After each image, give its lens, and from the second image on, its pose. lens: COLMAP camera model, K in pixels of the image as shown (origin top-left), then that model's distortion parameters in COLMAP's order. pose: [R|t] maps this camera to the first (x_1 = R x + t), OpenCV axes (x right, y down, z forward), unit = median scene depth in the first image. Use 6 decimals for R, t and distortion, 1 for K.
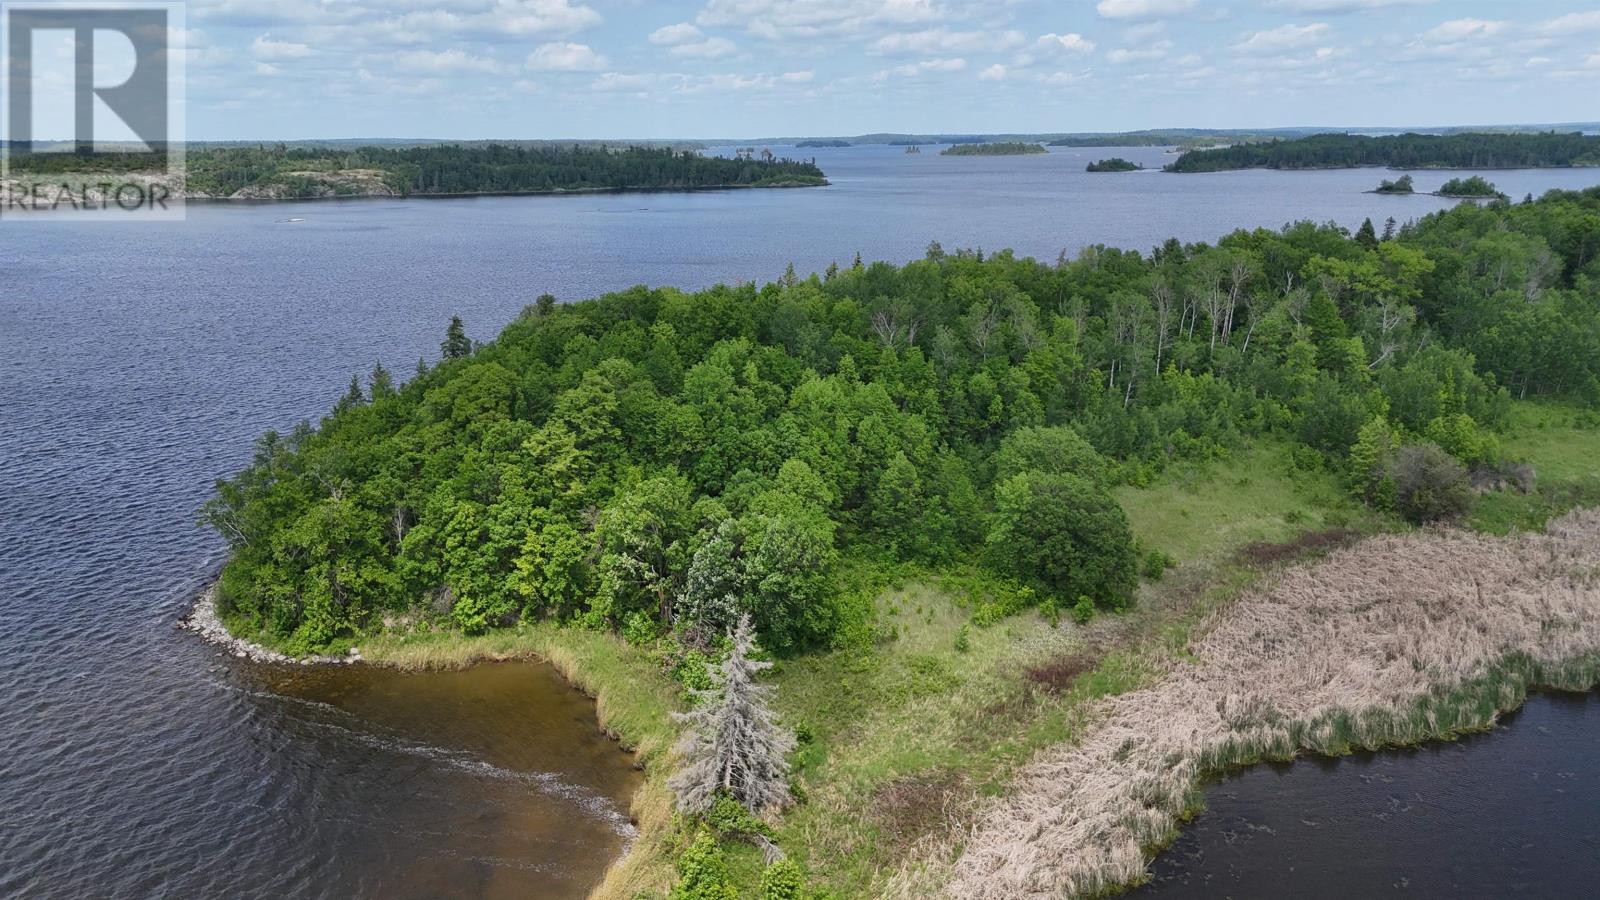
lens RADIAL K [[1184.7, 0, 799.5], [0, 1184.7, 451.6], [0, 0, 1]] dist [0.079875, -0.070760]
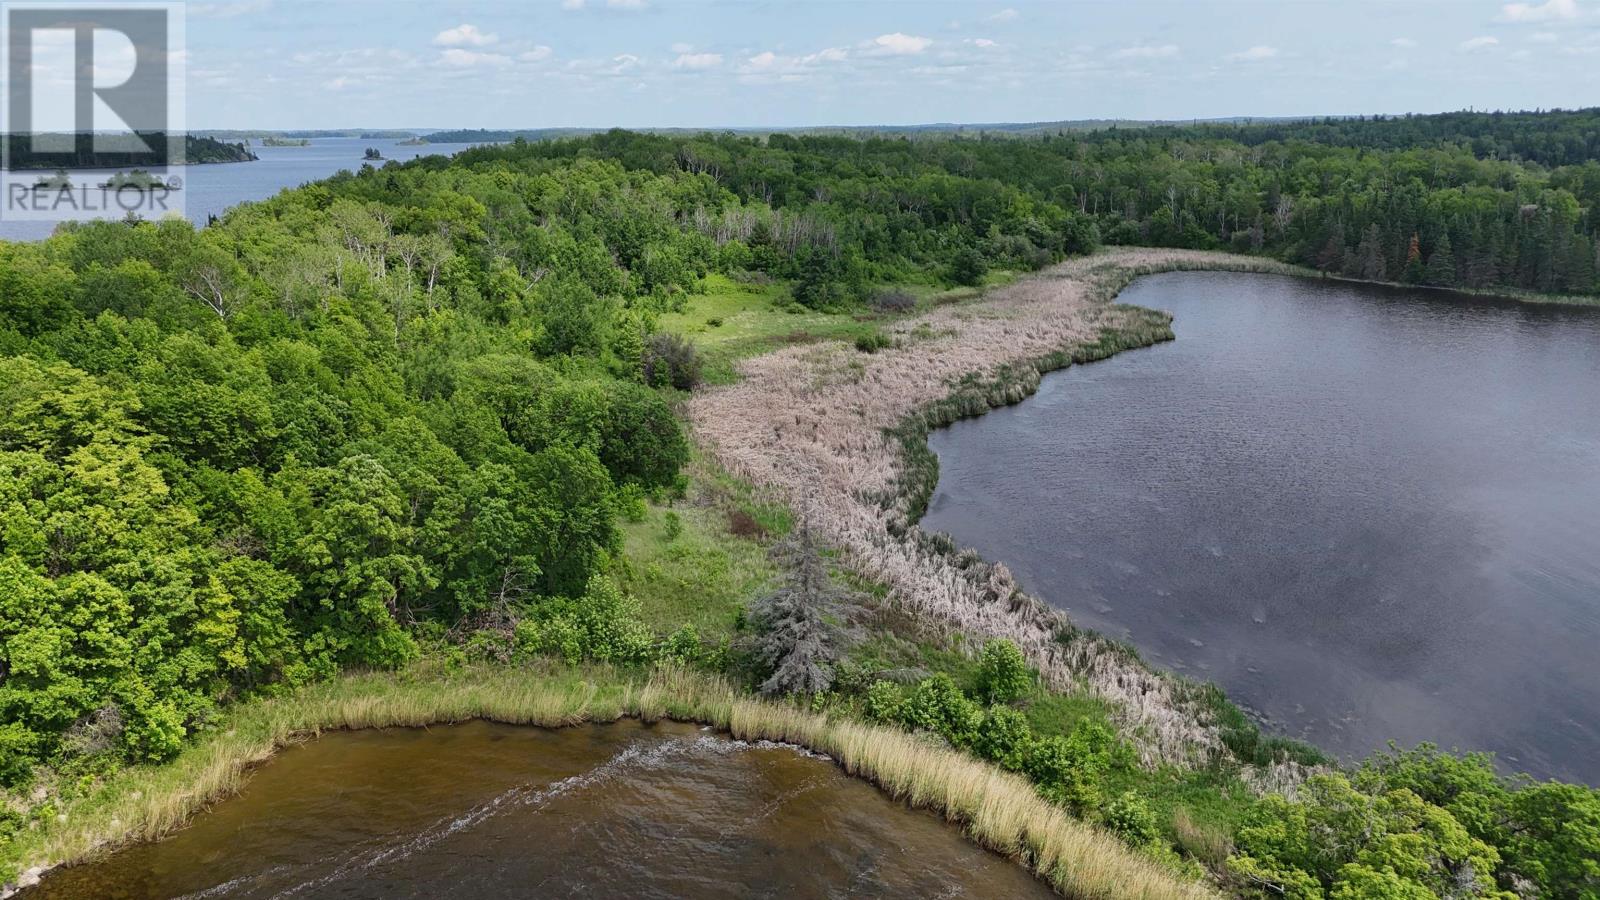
lens RADIAL K [[1184.7, 0, 798.1], [0, 1184.7, 455.2], [0, 0, 1]] dist [0.079875, -0.070760]
pose [[0.473976, -0.228005, 0.850506, -0.064437], [0.231702, 0.964149, 0.129346, -0.001240], [-0.849506, 0.135758, 0.509813, 0.035745]]
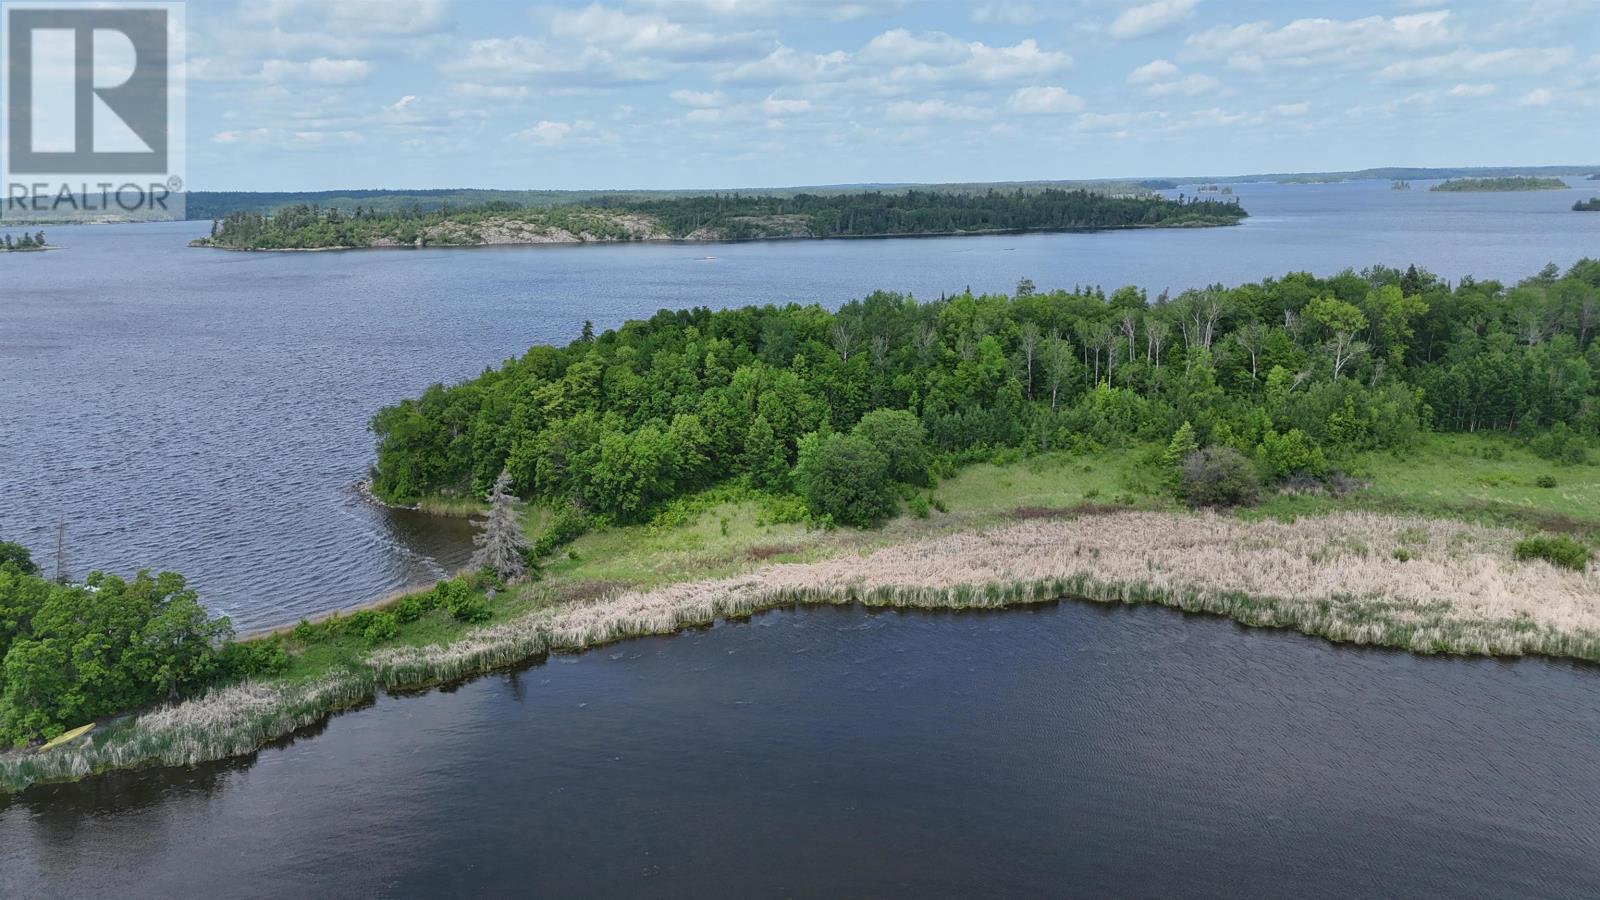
lens RADIAL K [[1184.7, 0, 793.7], [0, 1184.7, 449.9], [0, 0, 1]] dist [0.079875, -0.070760]
pose [[0.924843, 0.074679, -0.372947, 0.074554], [-0.087200, 0.996049, -0.016792, 0.007194], [0.370219, 0.048051, 0.927701, -0.037799]]
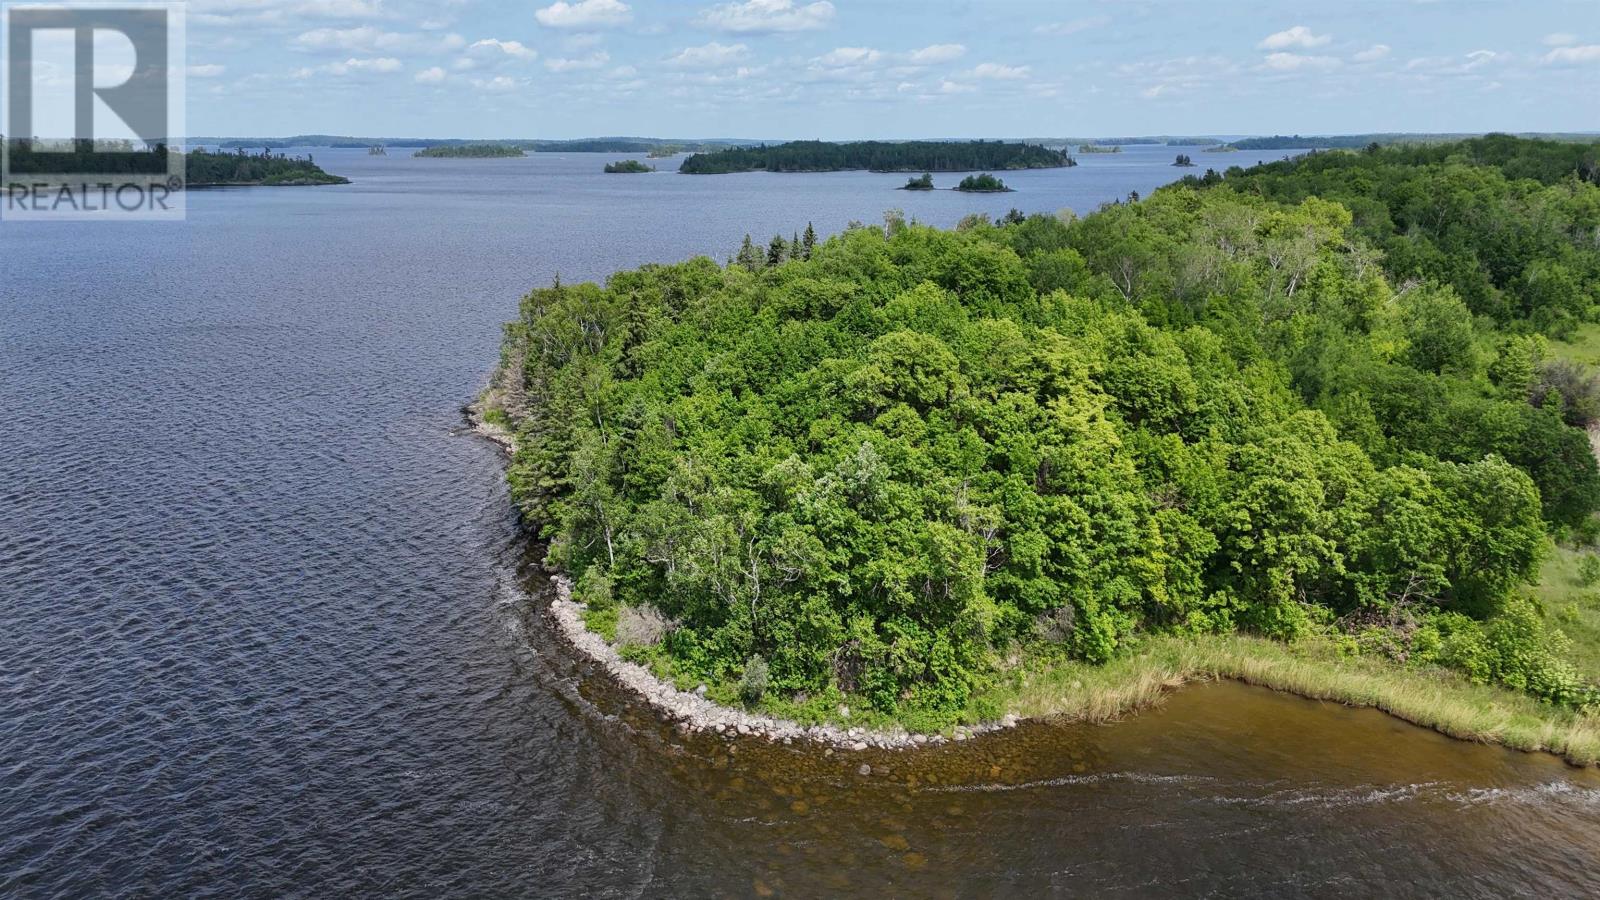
lens RADIAL K [[1184.7, 0, 792.4], [0, 1184.7, 445.3], [0, 0, 1]] dist [0.079875, -0.070760]
pose [[0.902167, -0.098390, 0.420016, -0.078085], [0.103028, 0.994610, 0.011693, -0.001791], [-0.418902, 0.032725, 0.907441, 0.038045]]
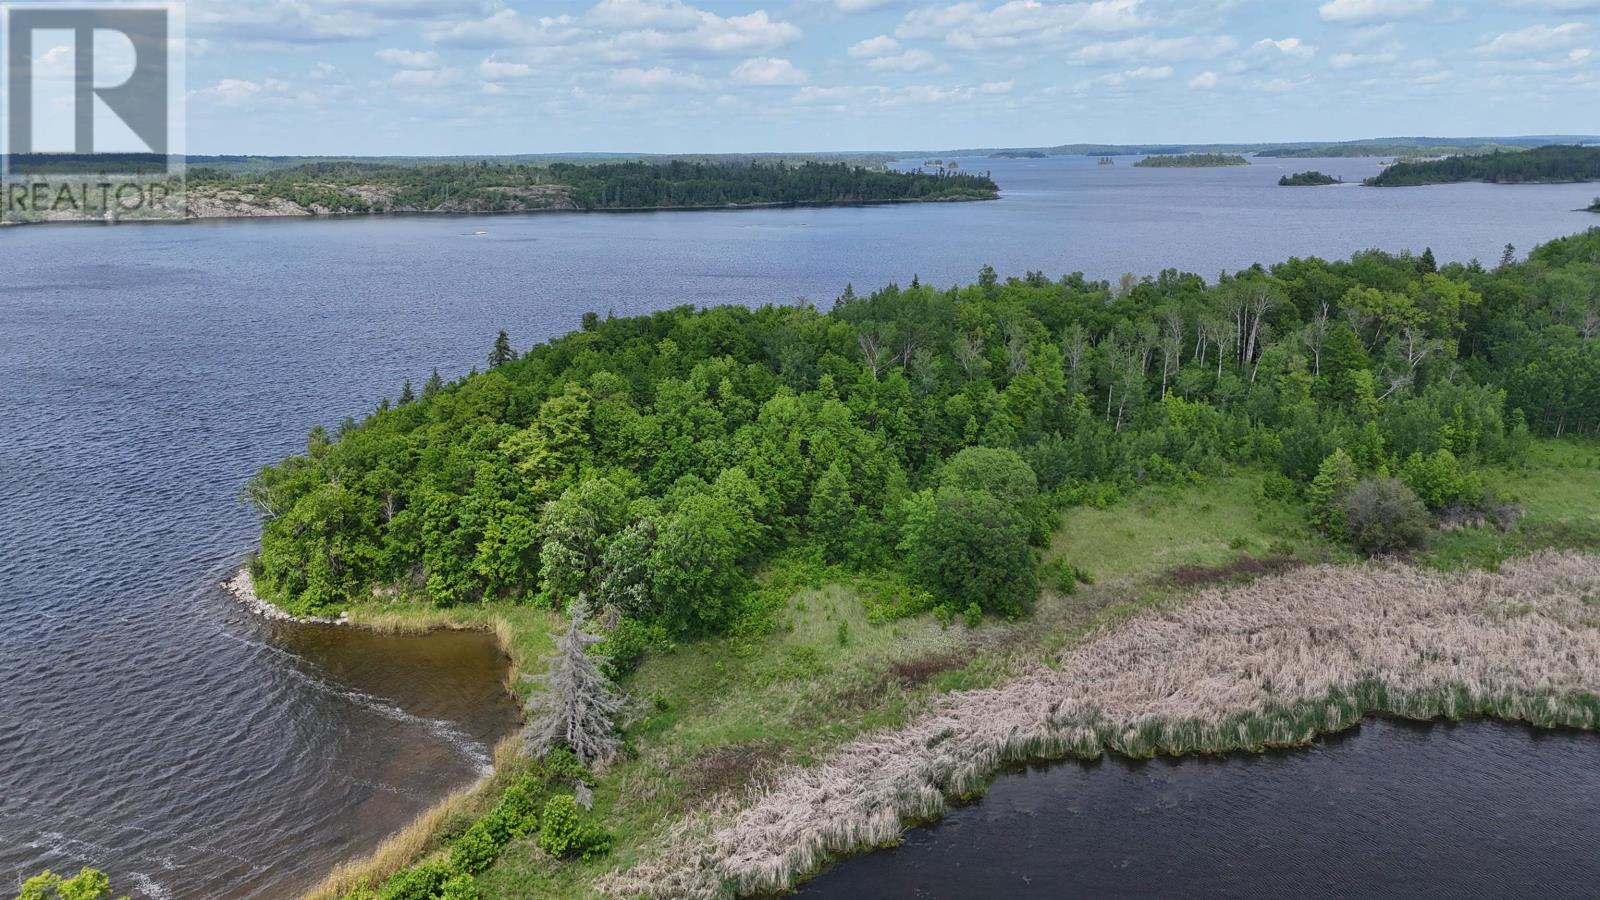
lens RADIAL K [[1184.7, 0, 798.5], [0, 1184.7, 459.5], [0, 0, 1]] dist [0.079875, -0.070760]
pose [[0.986962, 0.038530, -0.156276, 0.024873], [-0.038989, 0.999240, 0.000130, -0.000349], [0.156162, 0.005965, 0.987713, -0.009612]]
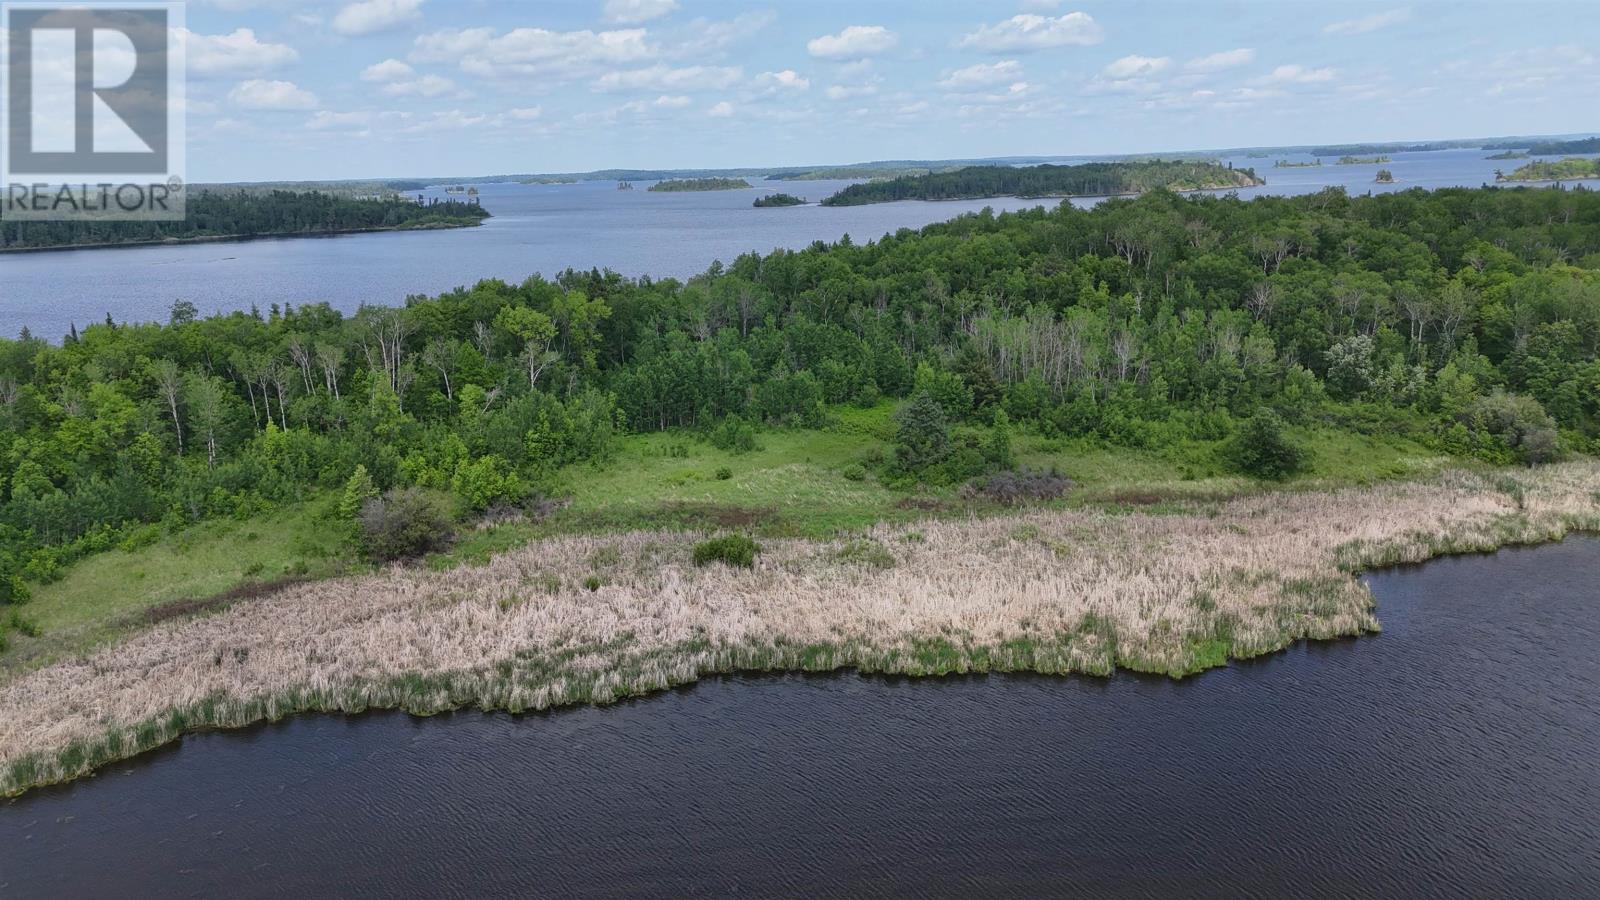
lens RADIAL K [[1184.7, 0, 797.8], [0, 1184.7, 447.6], [0, 0, 1]] dist [0.079875, -0.070760]
pose [[0.979319, -0.067364, 0.190779, 0.086388], [0.073083, 0.997059, -0.023089, 0.000994], [-0.188662, 0.036555, 0.981362, -0.014342]]
